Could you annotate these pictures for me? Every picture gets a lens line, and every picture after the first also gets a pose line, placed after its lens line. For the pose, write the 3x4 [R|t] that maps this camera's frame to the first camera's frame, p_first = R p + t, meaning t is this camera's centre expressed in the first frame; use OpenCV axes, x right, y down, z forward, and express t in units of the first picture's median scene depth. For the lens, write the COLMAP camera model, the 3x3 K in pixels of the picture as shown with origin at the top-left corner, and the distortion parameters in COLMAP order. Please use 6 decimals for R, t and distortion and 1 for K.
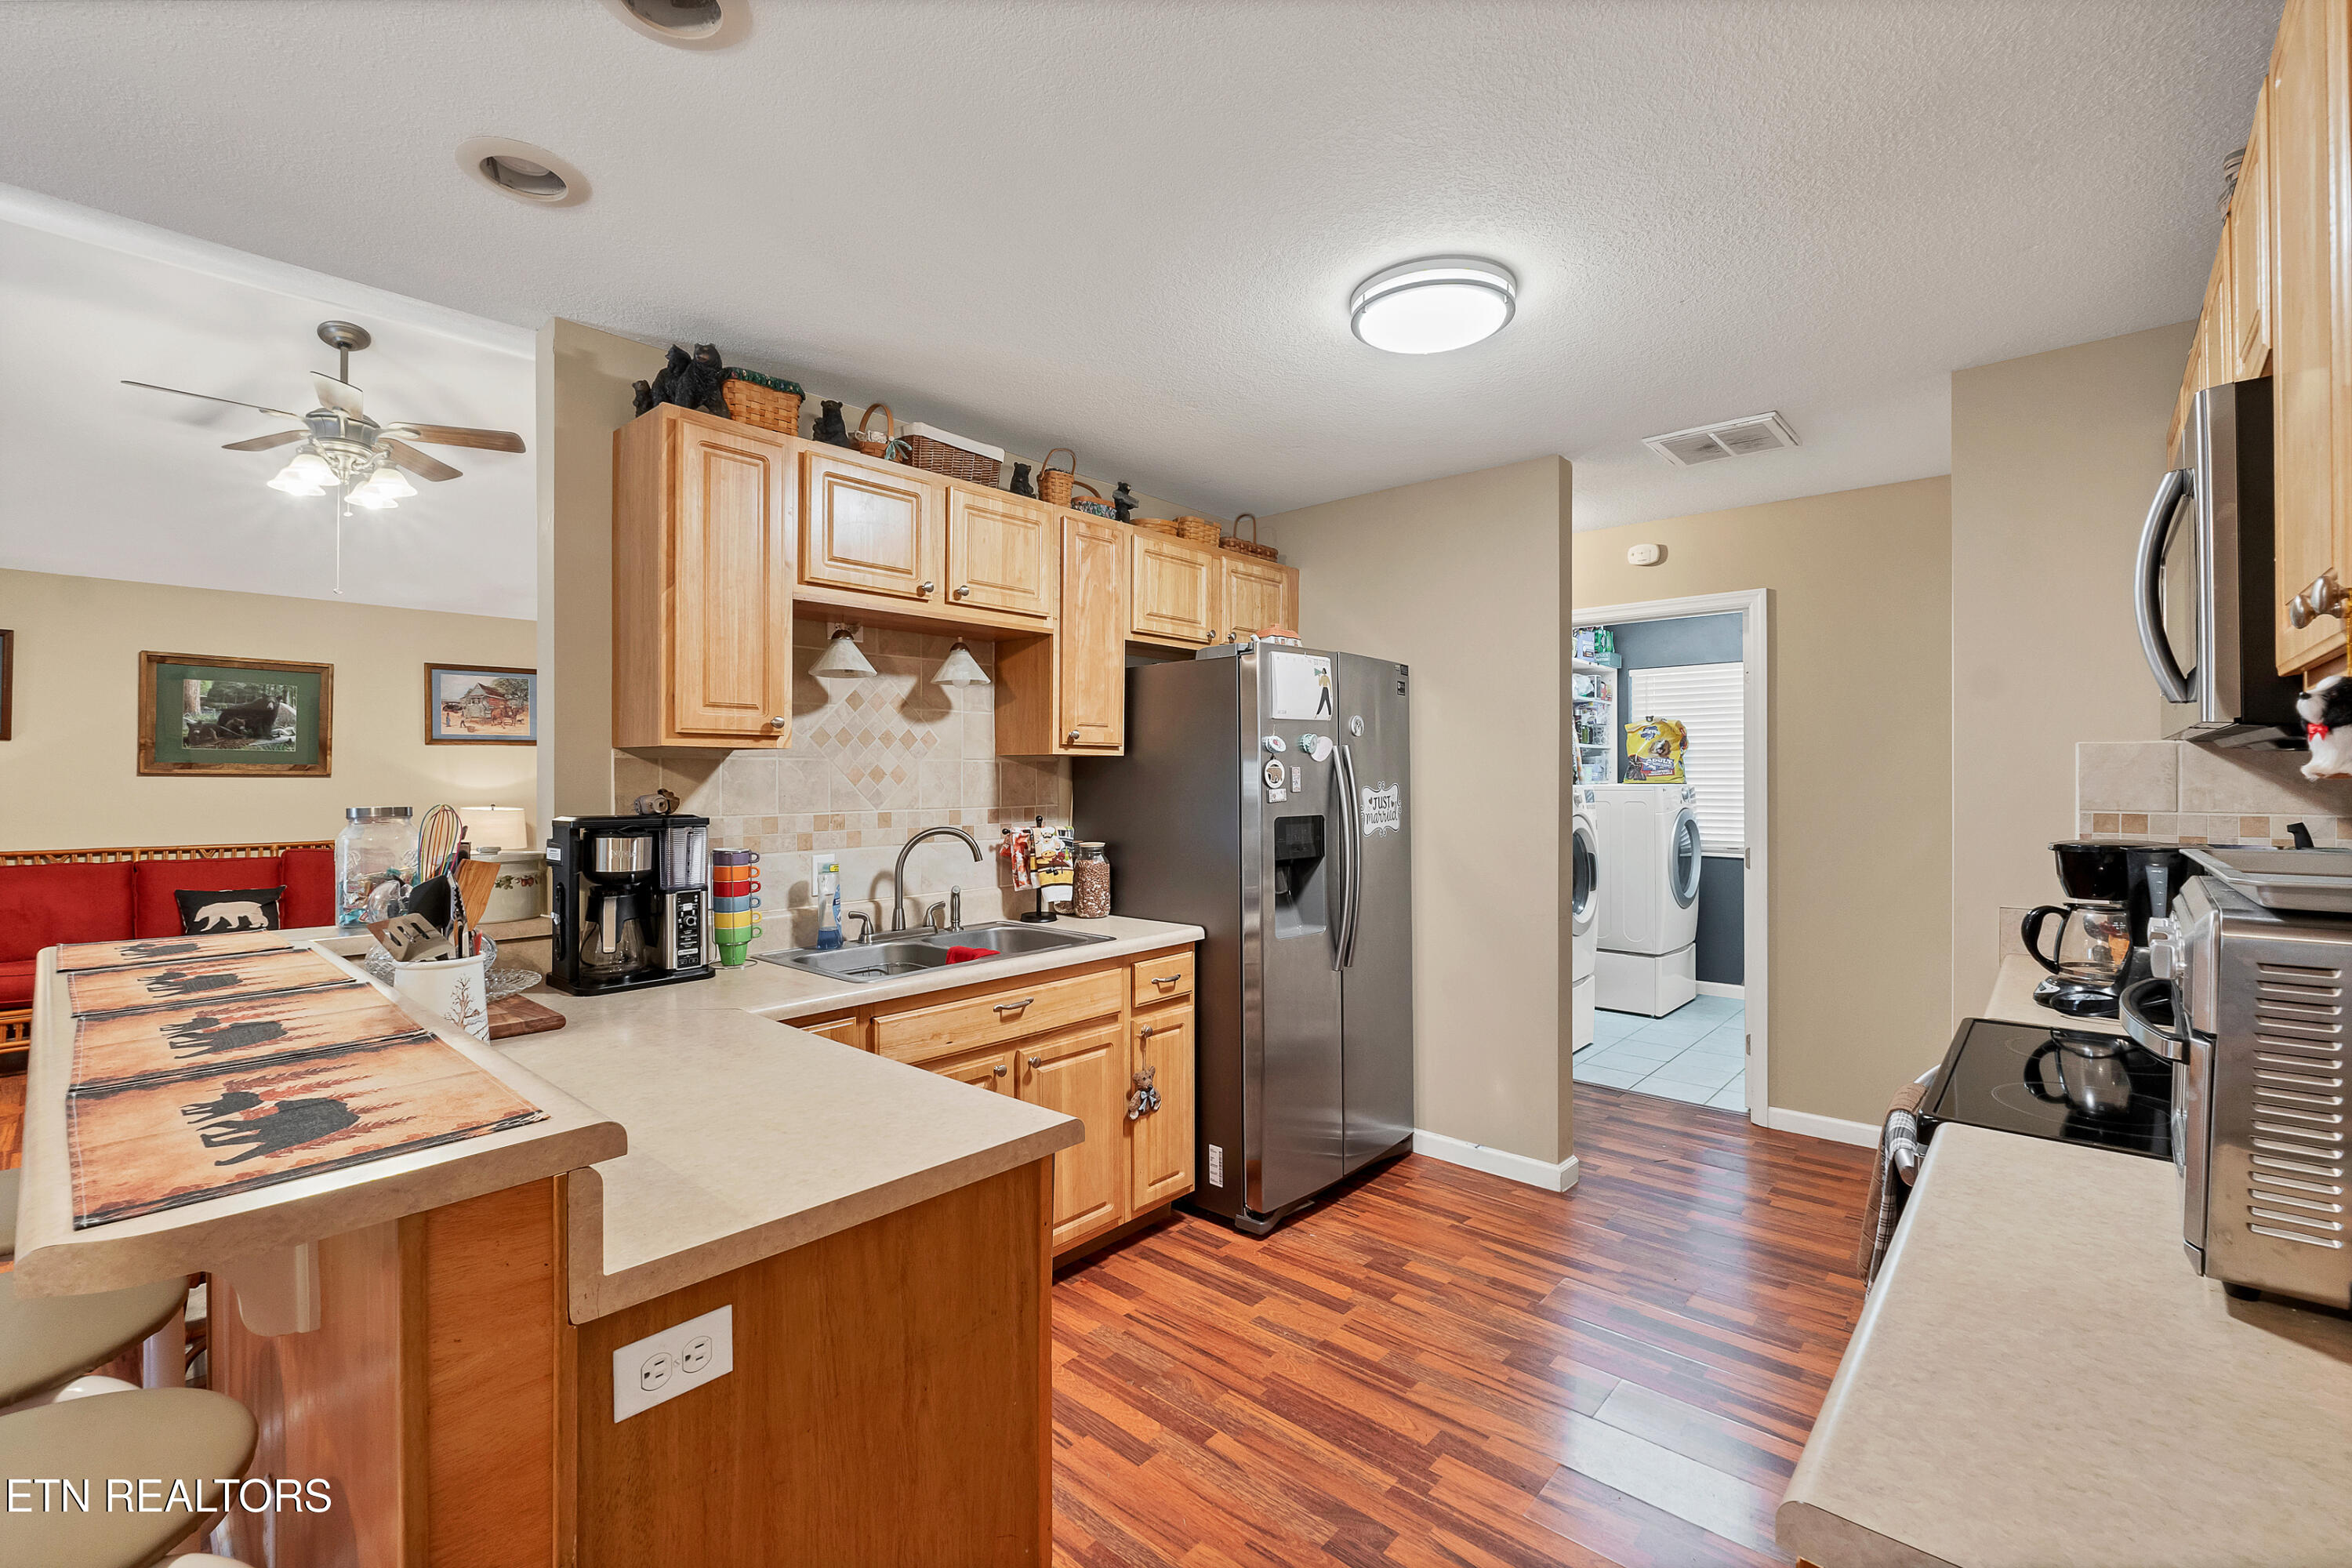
lens RADIAL K [[1025.6, 0, 1177.6], [0, 1025.6, 774.1], [0, 0, 1]] dist [-0.010109, -0.000100]
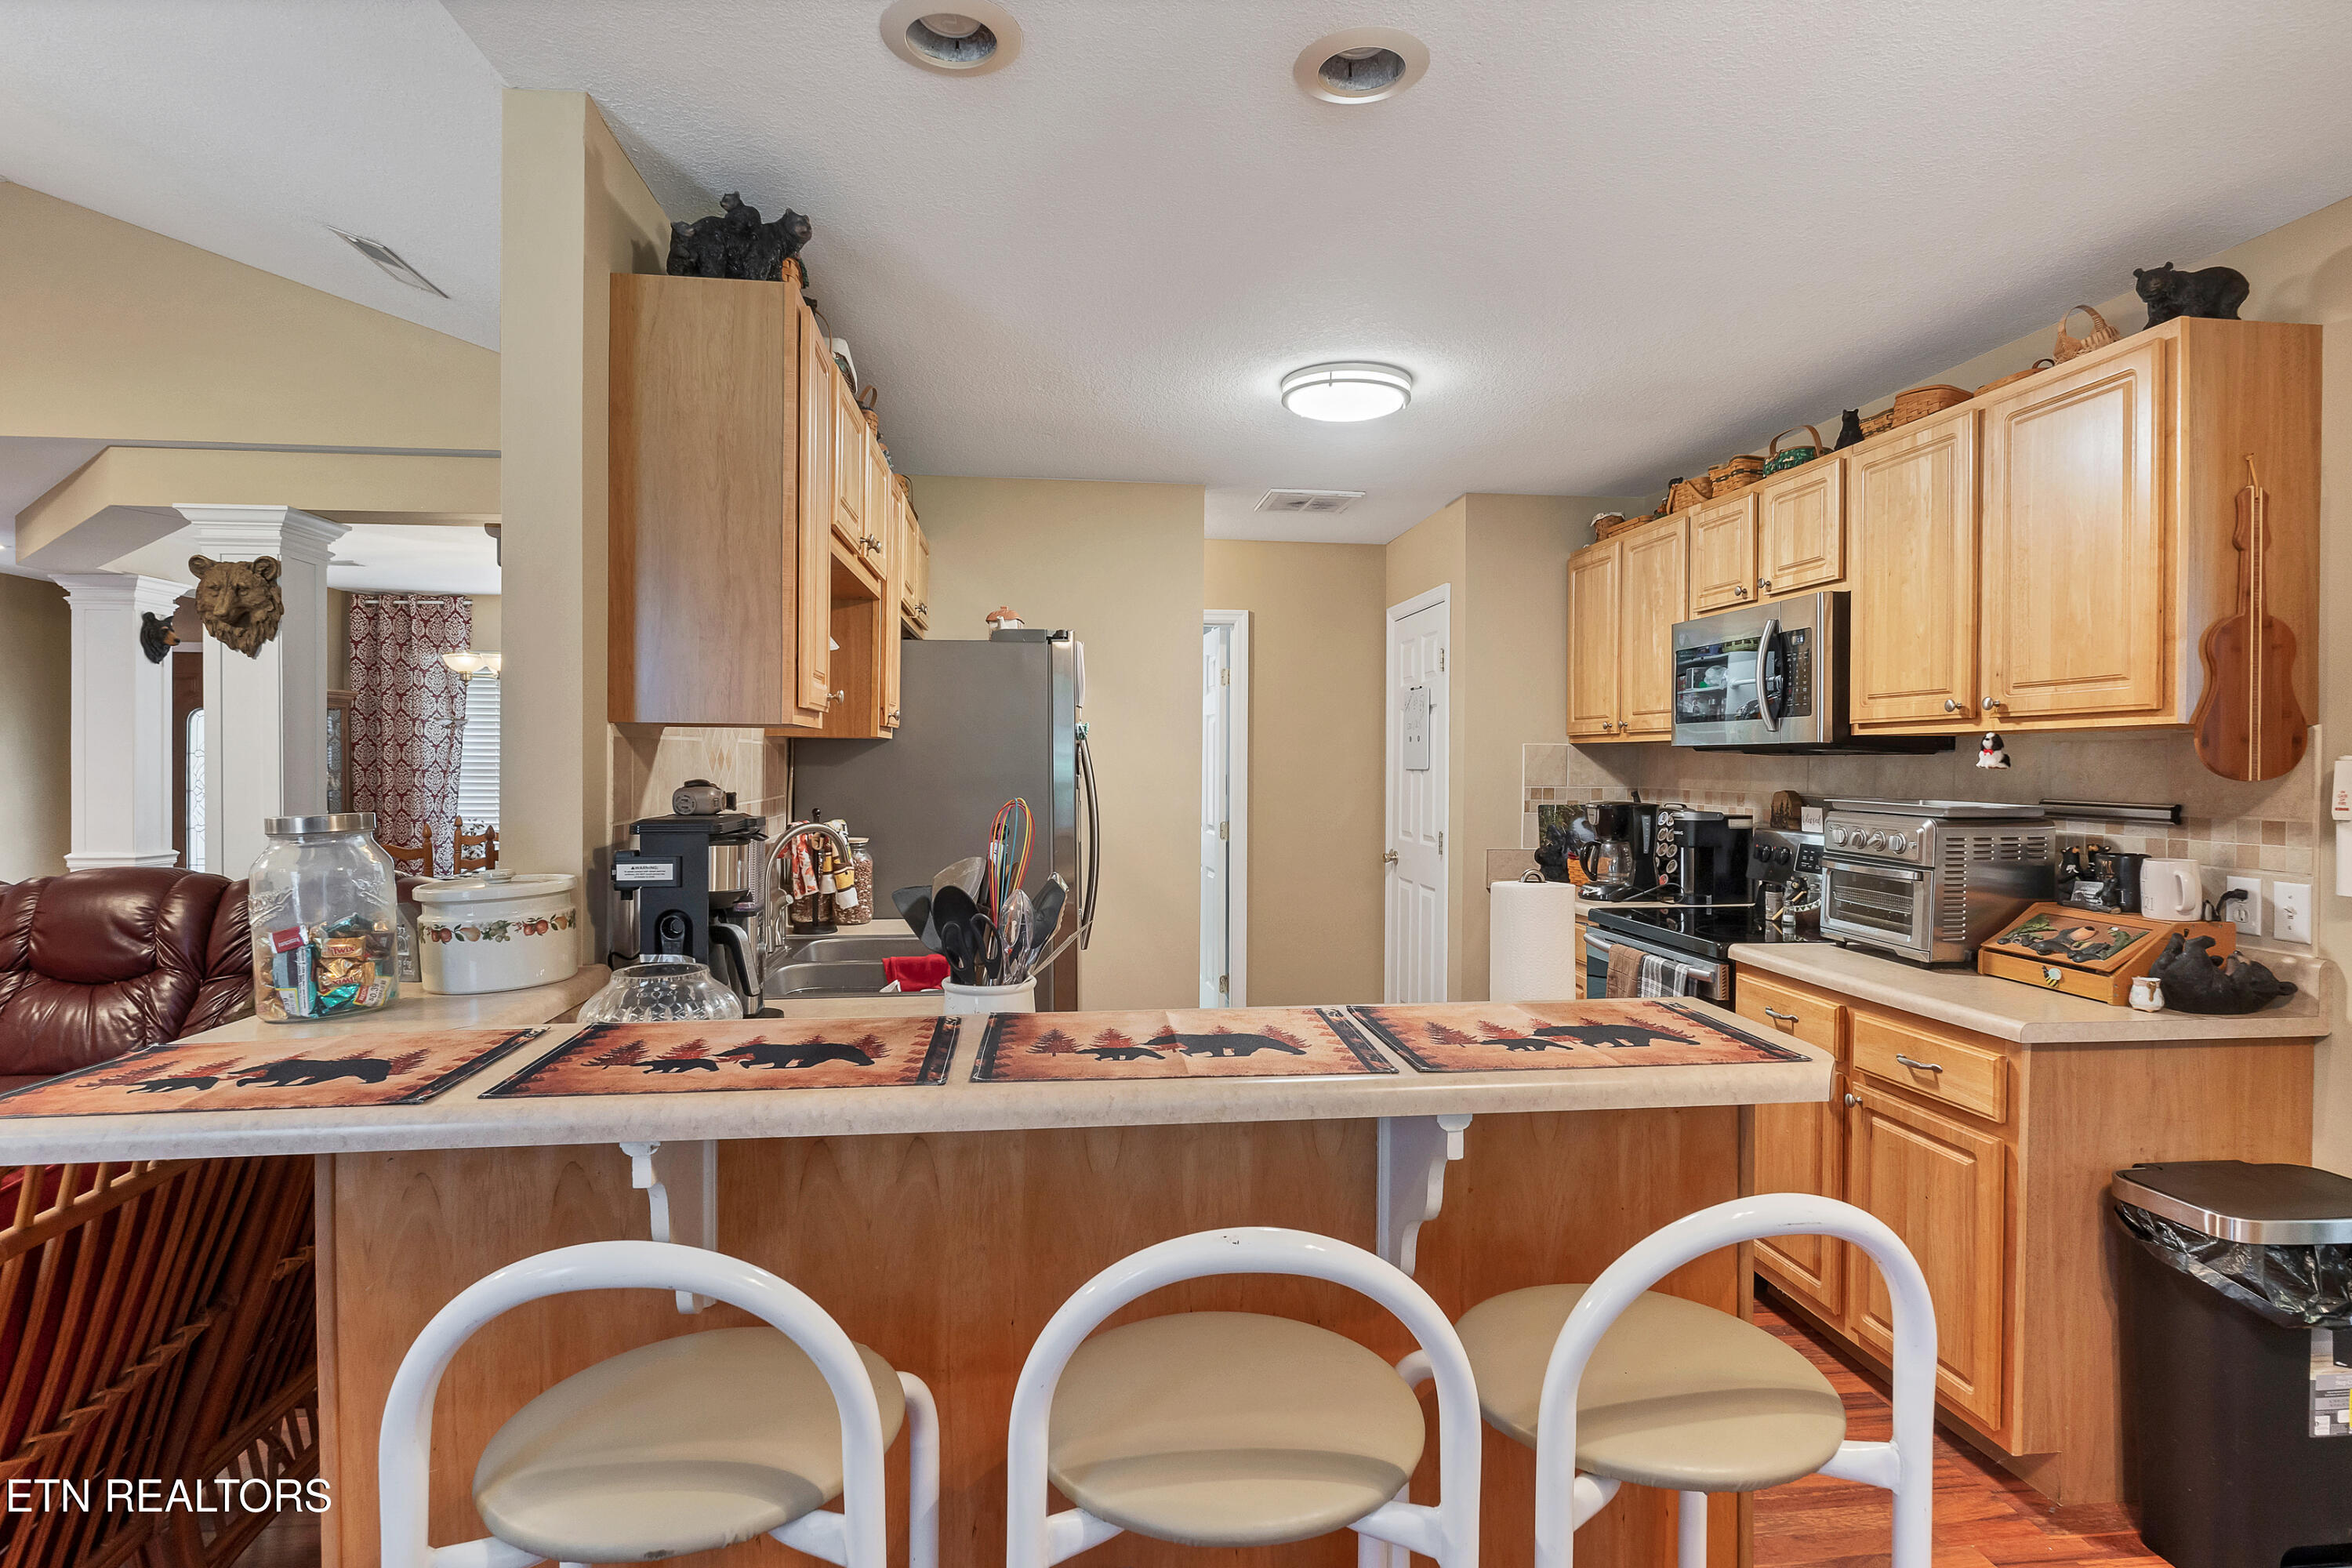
lens RADIAL K [[1184.1, 0, 1172.5], [0, 1184.1, 766.5], [0, 0, 1]] dist [-0.001251, -0.001509]
pose [[0.663647, -0.001729, 0.748044, -0.735015], [-0.007052, 0.999938, 0.008567, -0.004356], [-0.748012, -0.010961, 0.663594, 0.151086]]
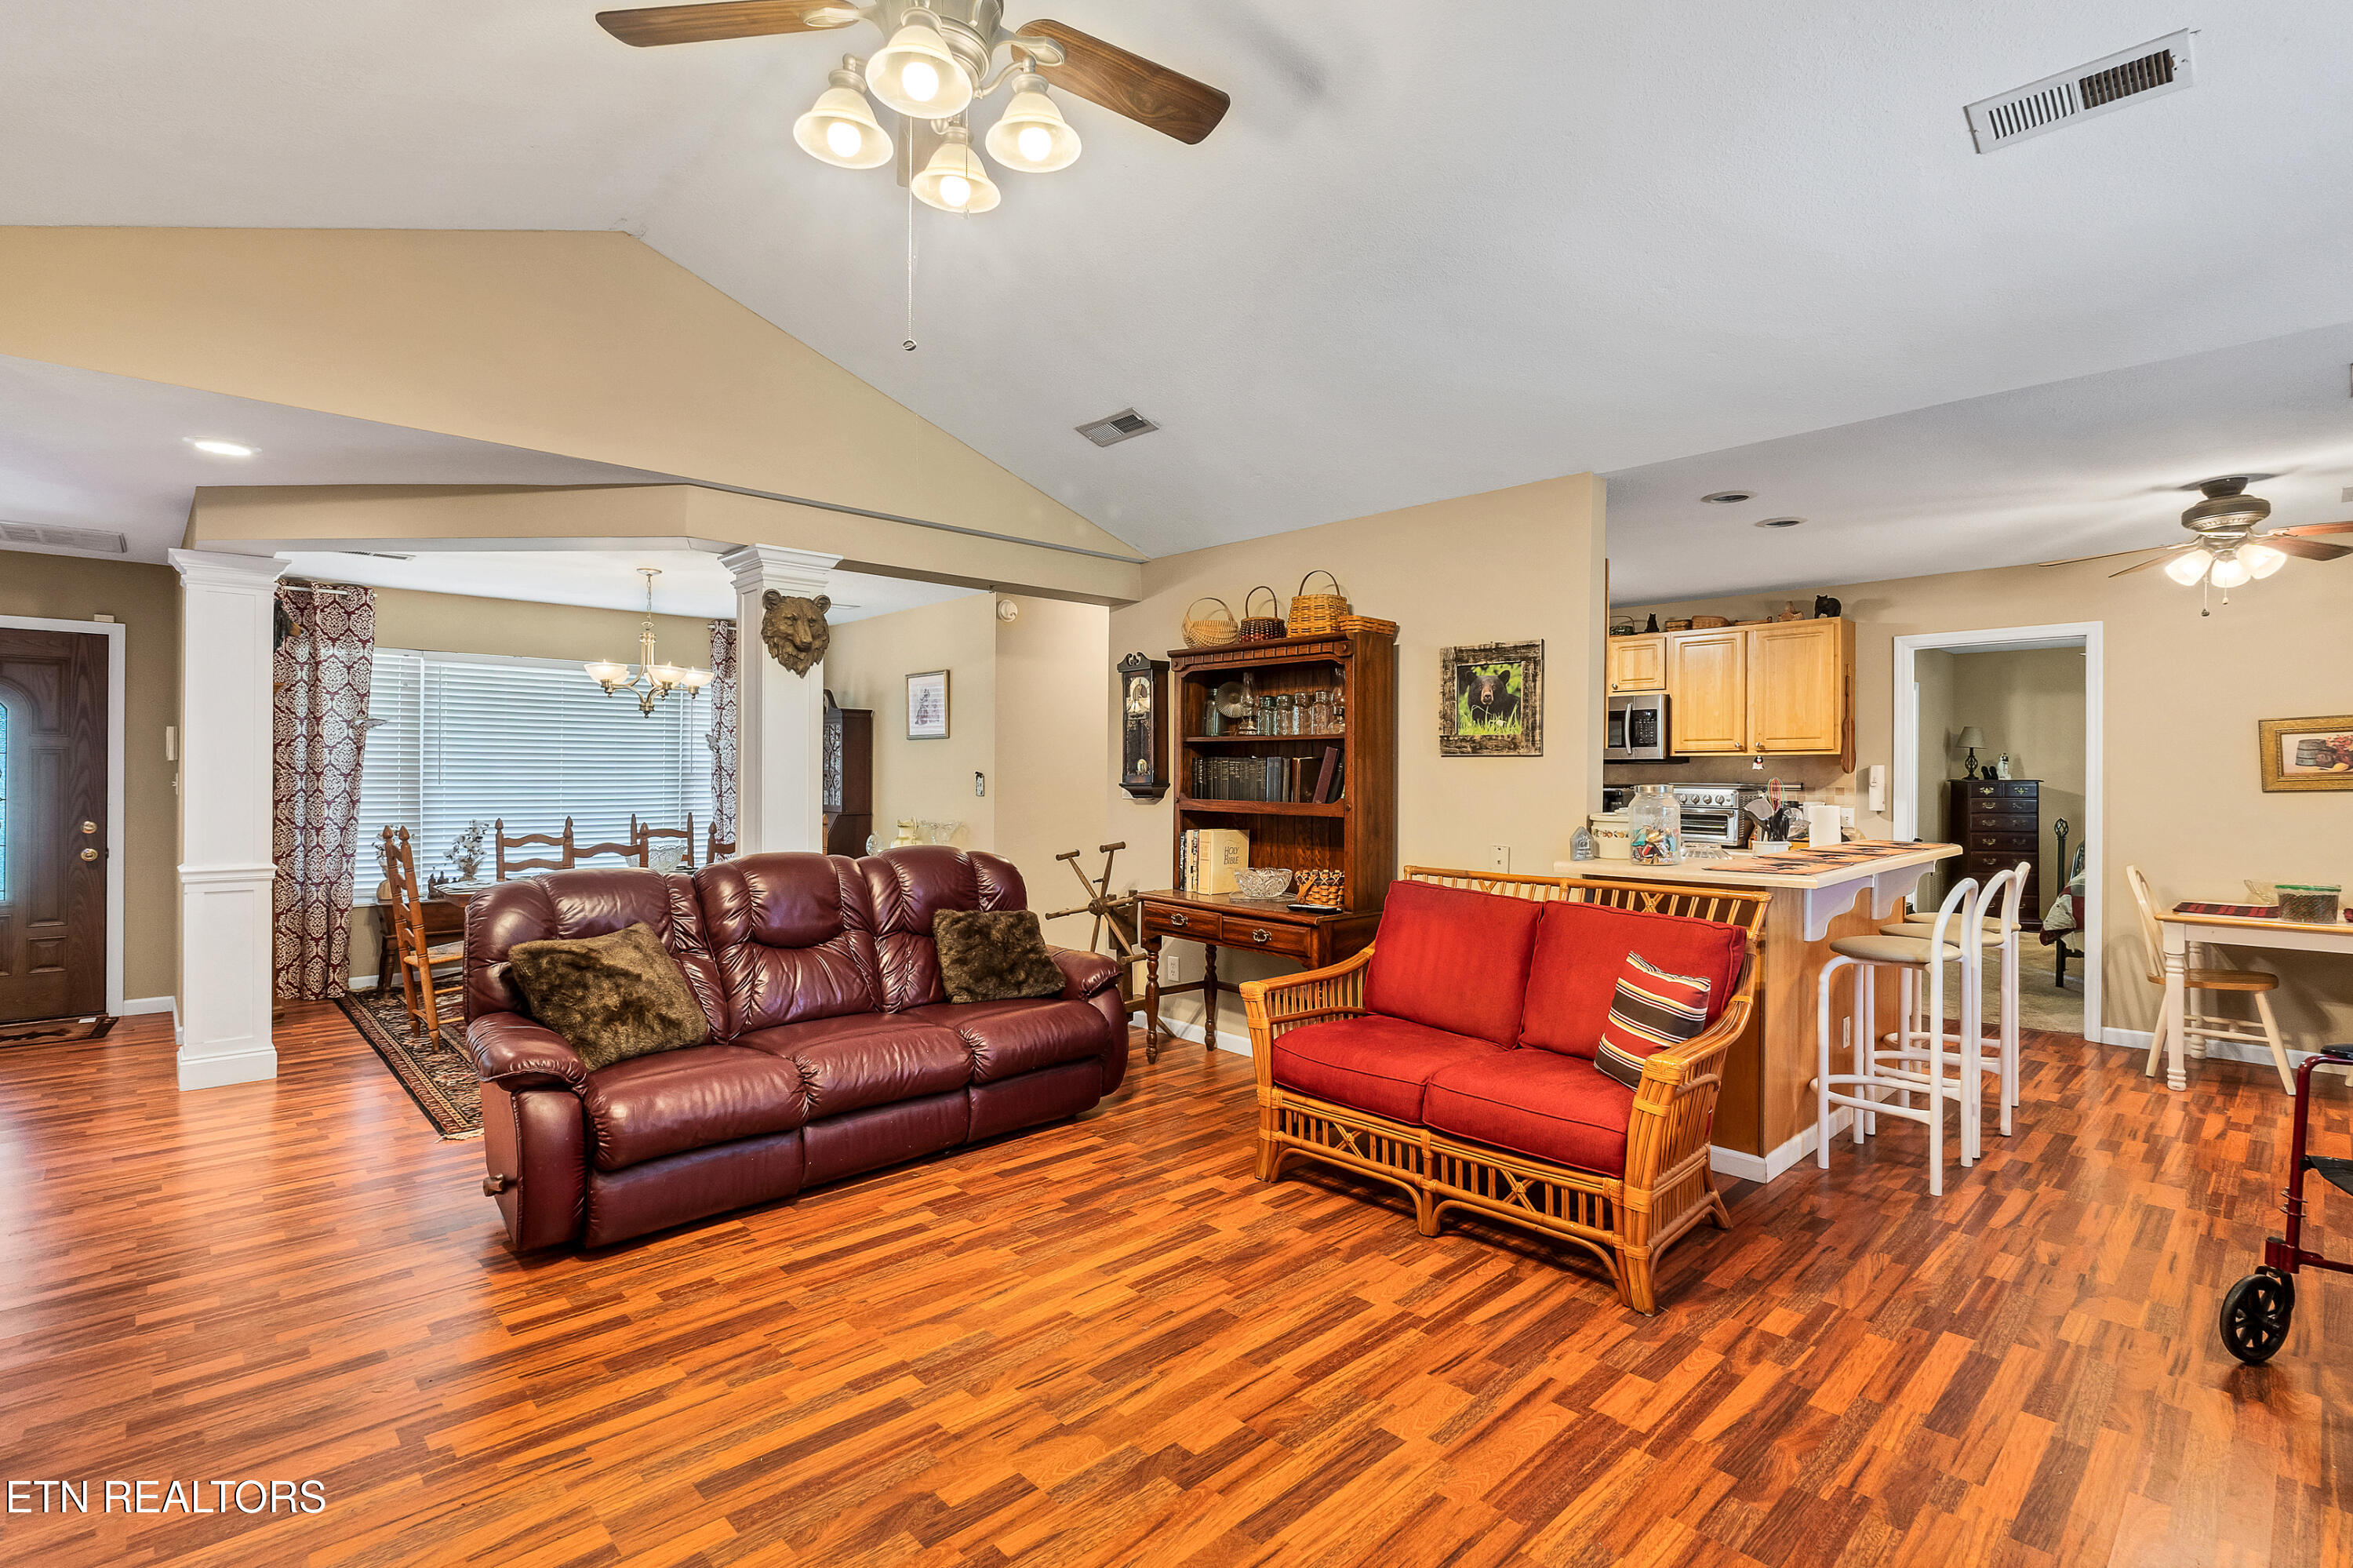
lens RADIAL K [[1081.2, 0, 1159.8], [0, 1081.2, 783.1], [0, 0, 1]] dist [-0.019927, 0.000425]
pose [[0.090900, -0.005553, 0.995845, -1.786325], [-0.009717, 0.999932, 0.006462, 0.021864], [-0.995813, -0.010264, 0.090840, 1.173066]]
